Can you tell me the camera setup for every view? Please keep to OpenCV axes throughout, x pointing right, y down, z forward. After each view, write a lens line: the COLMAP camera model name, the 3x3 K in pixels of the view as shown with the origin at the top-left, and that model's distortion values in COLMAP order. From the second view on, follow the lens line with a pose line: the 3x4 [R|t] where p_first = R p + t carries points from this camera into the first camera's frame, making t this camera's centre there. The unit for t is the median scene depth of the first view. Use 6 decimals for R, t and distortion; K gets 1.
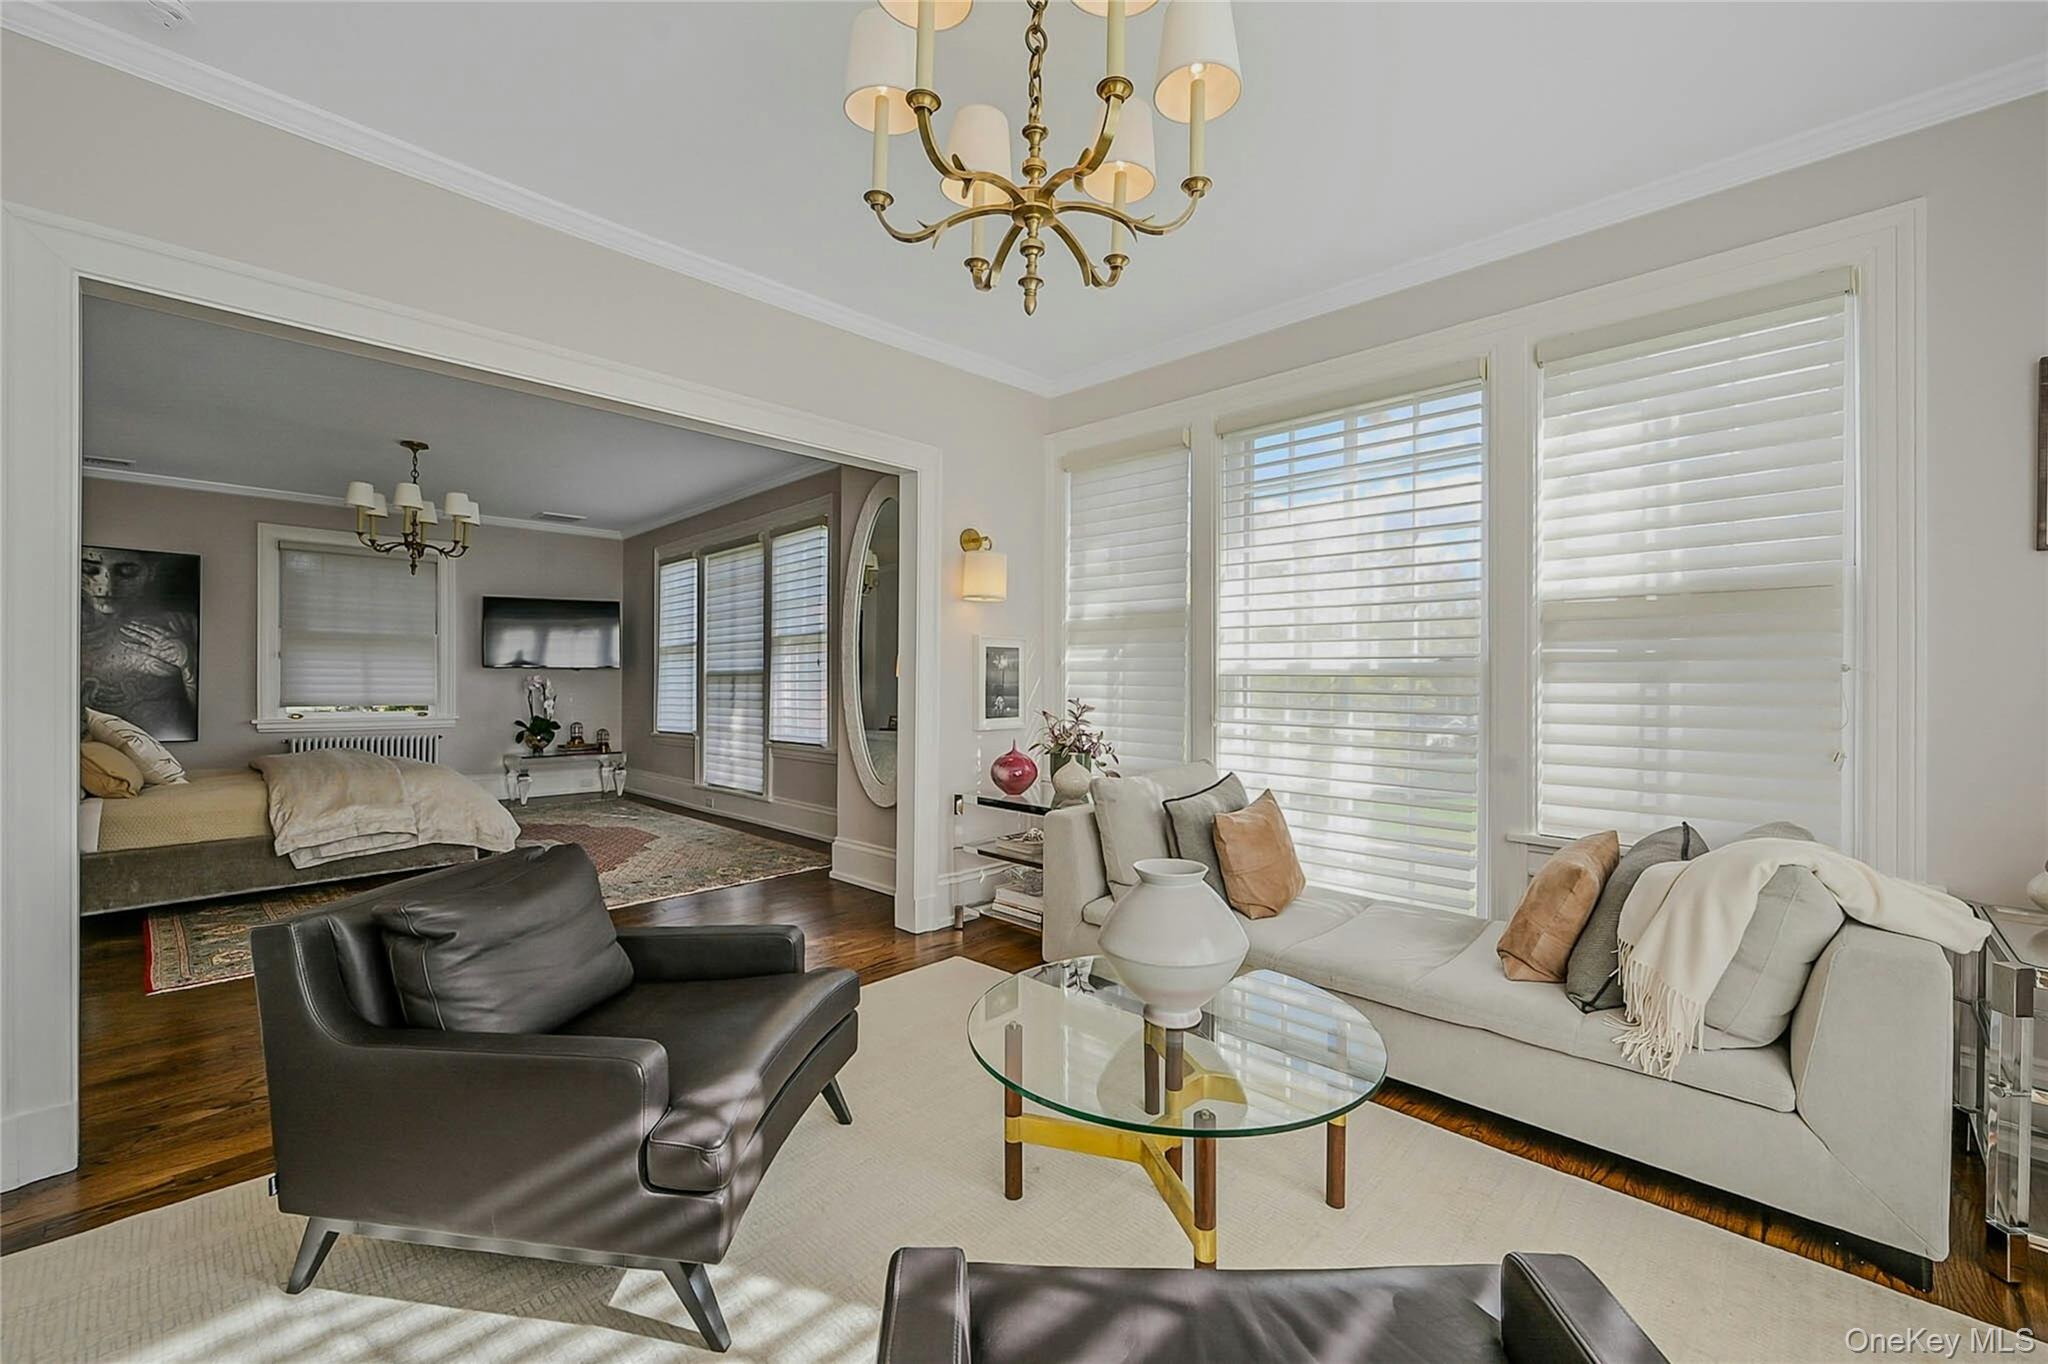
lens RADIAL K [[817.2, 0, 1020.0], [0, 817.2, 688.6], [0, 0, 1]] dist [0.001460, 0.000272]
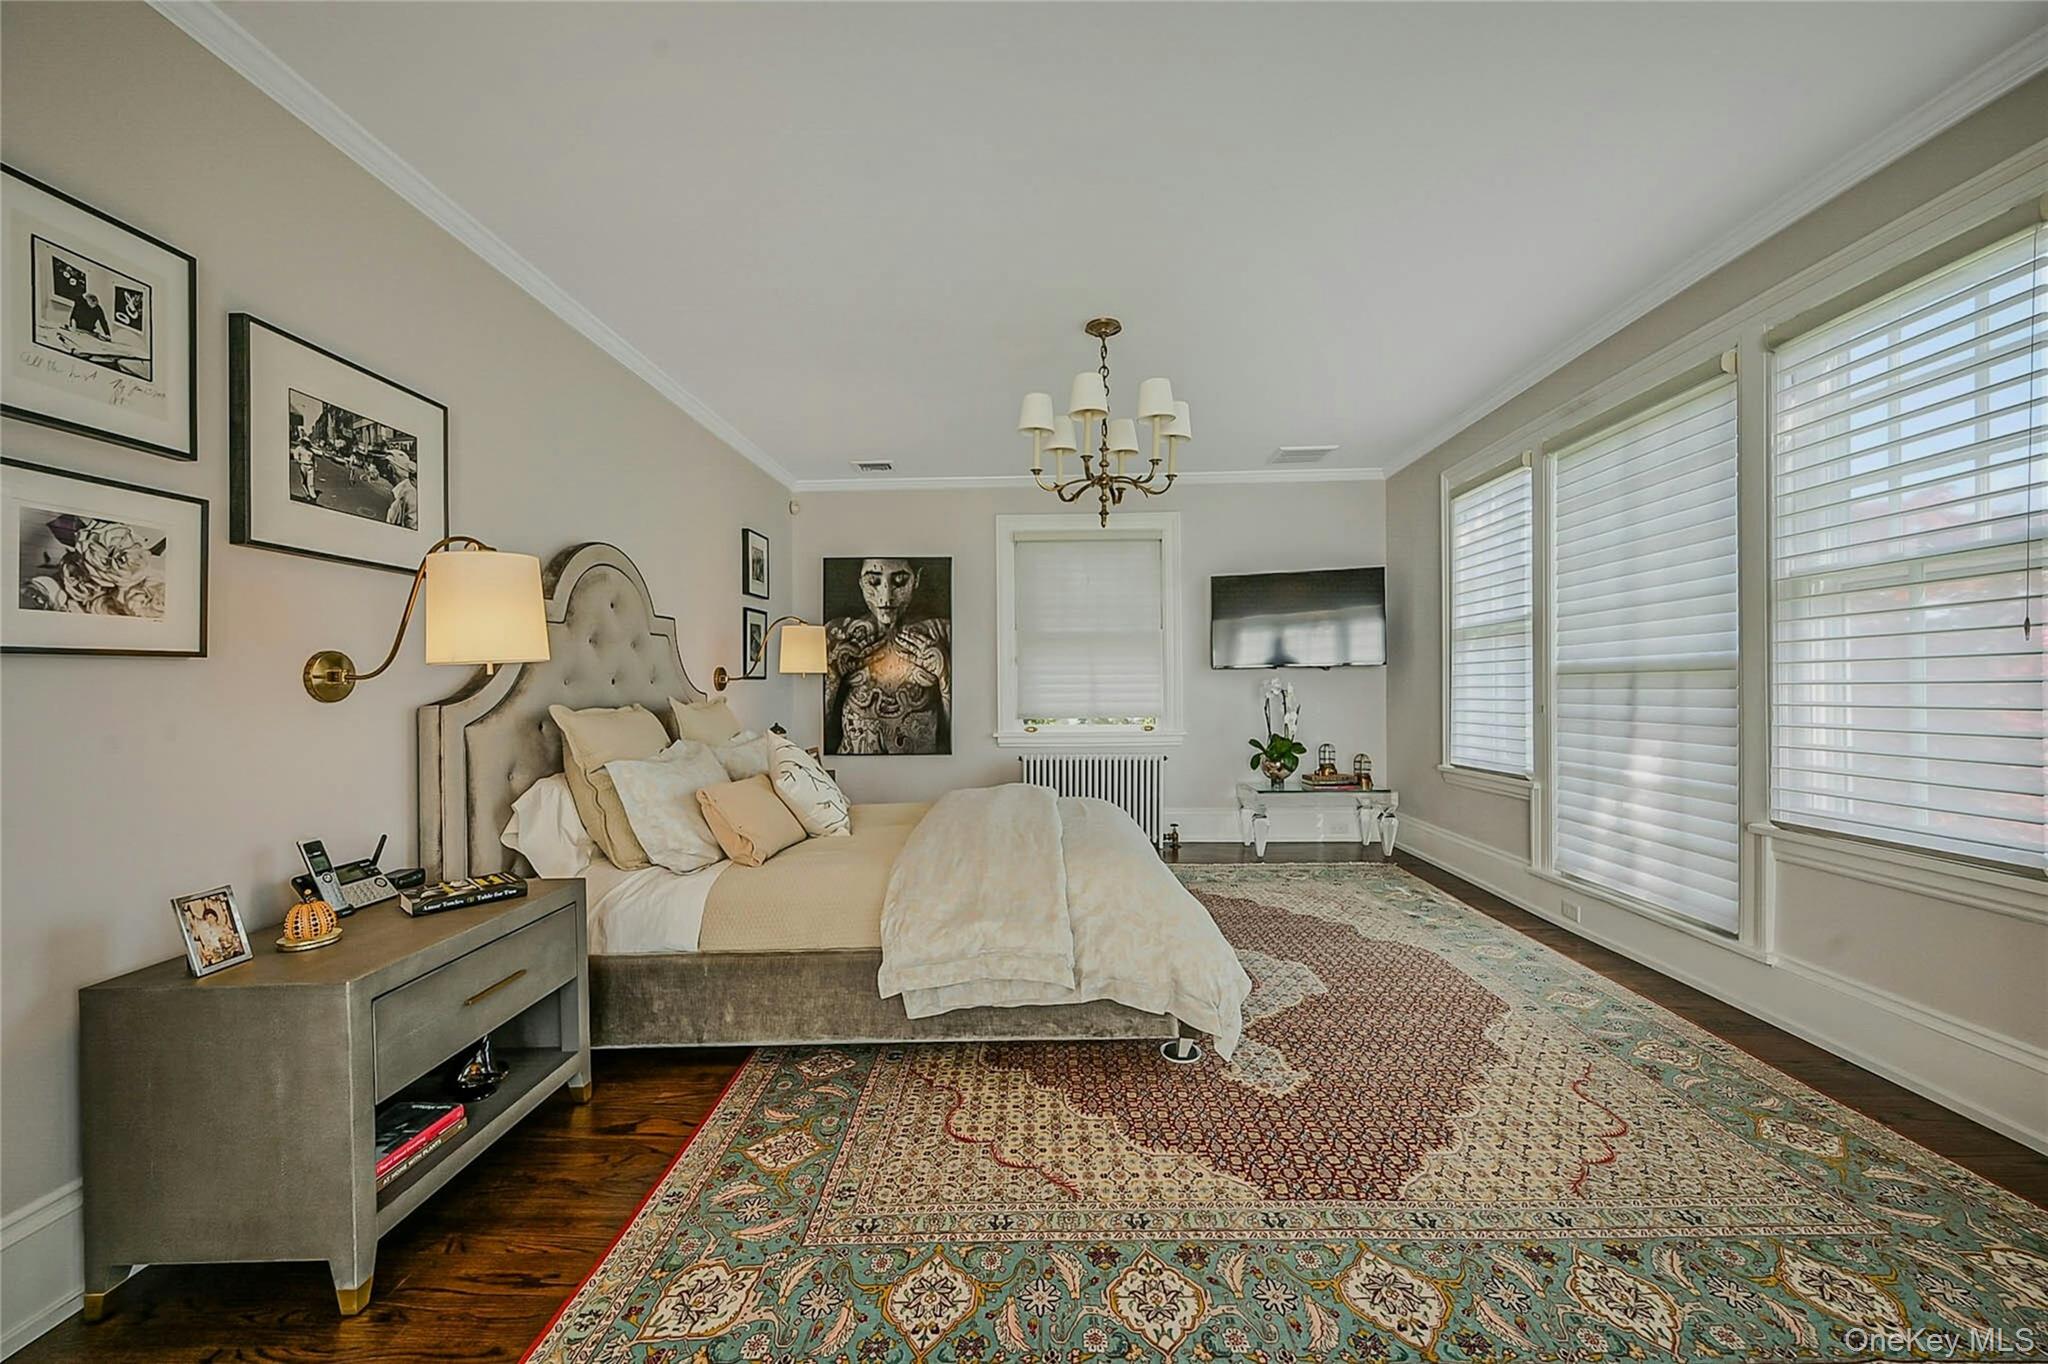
lens RADIAL K [[817.2, 0, 1020.0], [0, 817.2, 688.6], [0, 0, 1]] dist [0.001460, 0.000272]
pose [[0.671037, -0.007753, -0.741383, -0.233254], [0.008408, 0.999961, -0.002847, -0.007632], [0.741376, -0.004323, 0.671076, 0.391784]]
